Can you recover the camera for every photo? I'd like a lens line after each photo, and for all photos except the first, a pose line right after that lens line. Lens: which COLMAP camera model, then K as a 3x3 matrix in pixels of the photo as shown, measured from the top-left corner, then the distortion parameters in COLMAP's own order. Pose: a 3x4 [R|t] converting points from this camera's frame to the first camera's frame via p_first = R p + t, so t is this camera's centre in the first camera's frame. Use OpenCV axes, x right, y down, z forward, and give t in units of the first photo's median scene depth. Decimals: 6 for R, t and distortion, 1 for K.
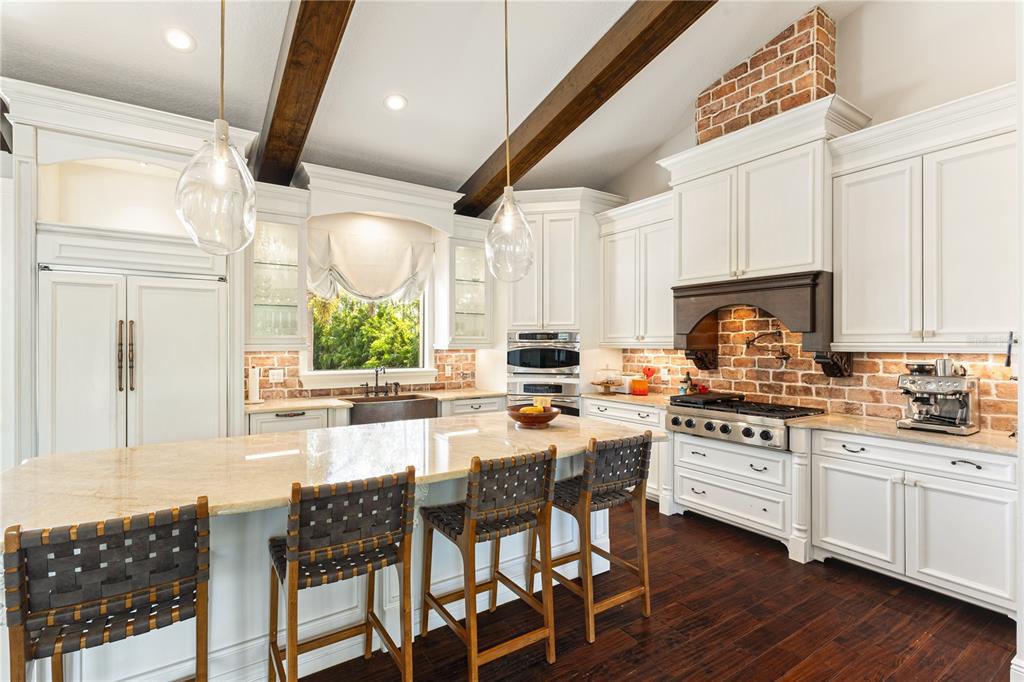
lens RADIAL K [[469.7, 0, 512.0], [0, 469.7, 341.0], [0, 0, 1]] dist [0.002620, 0.000036]
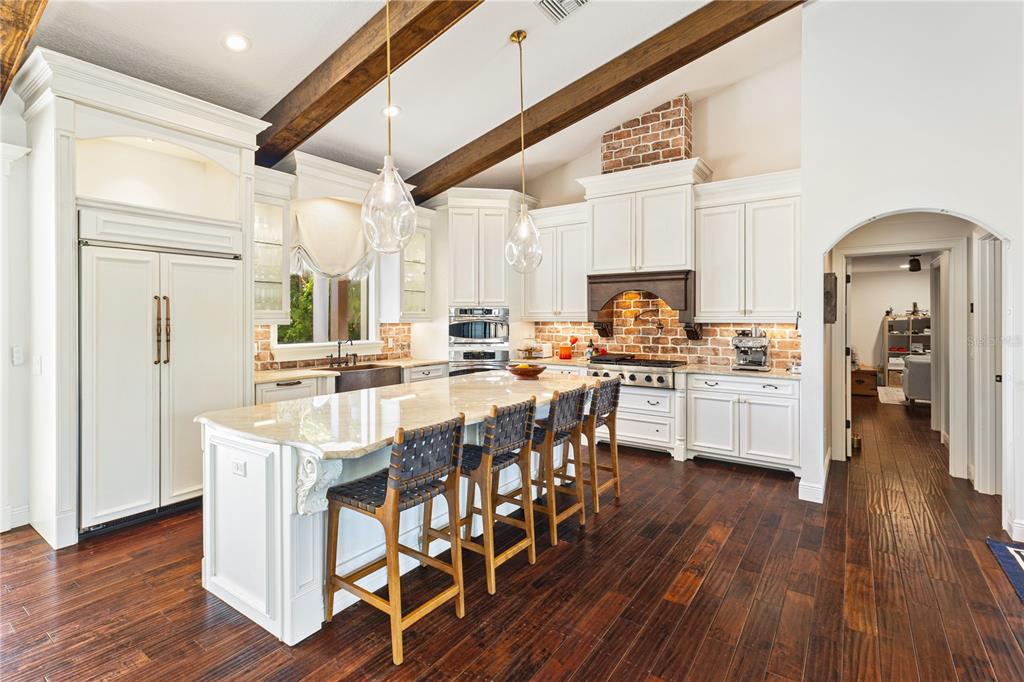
lens RADIAL K [[477.0, 0, 512.3], [0, 477.0, 315.0], [0, 0, 1]] dist [-0.002791, -0.000117]
pose [[0.933163, 0.000819, 0.359453, -0.357588], [-0.000835, 1.000000, -0.000111, -0.001790], [-0.359453, -0.000197, 0.933163, -0.192916]]
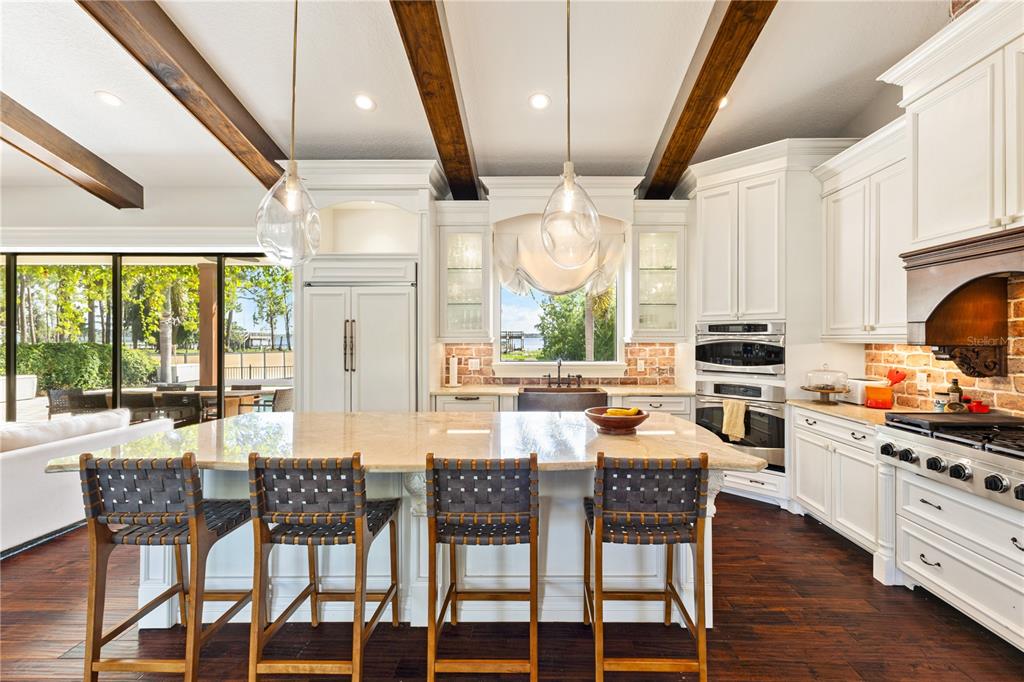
lens RADIAL K [[460.7, 0, 546.9], [0, 460.7, 334.5], [0, 0, 1]] dist [0.002097, 0.000189]
pose [[0.831640, -0.003203, -0.555306, 0.294970], [0.002899, 0.999995, -0.001426, 0.002261], [0.555308, -0.000424, 0.831645, 0.157865]]
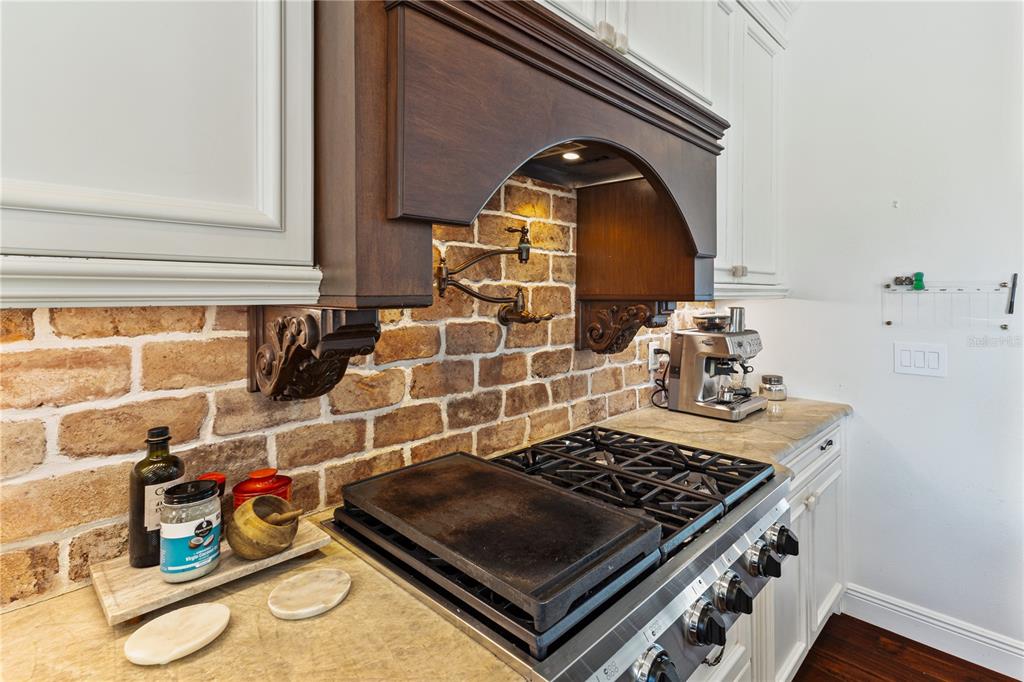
lens RADIAL K [[460.7, 0, 546.9], [0, 460.7, 334.5], [0, 0, 1]] dist [0.002097, 0.000189]
pose [[-0.188674, -0.070513, 0.979505, 0.210525], [-0.001283, 0.997436, 0.071557, 0.021280], [-0.982039, 0.012244, -0.188280, 1.015467]]
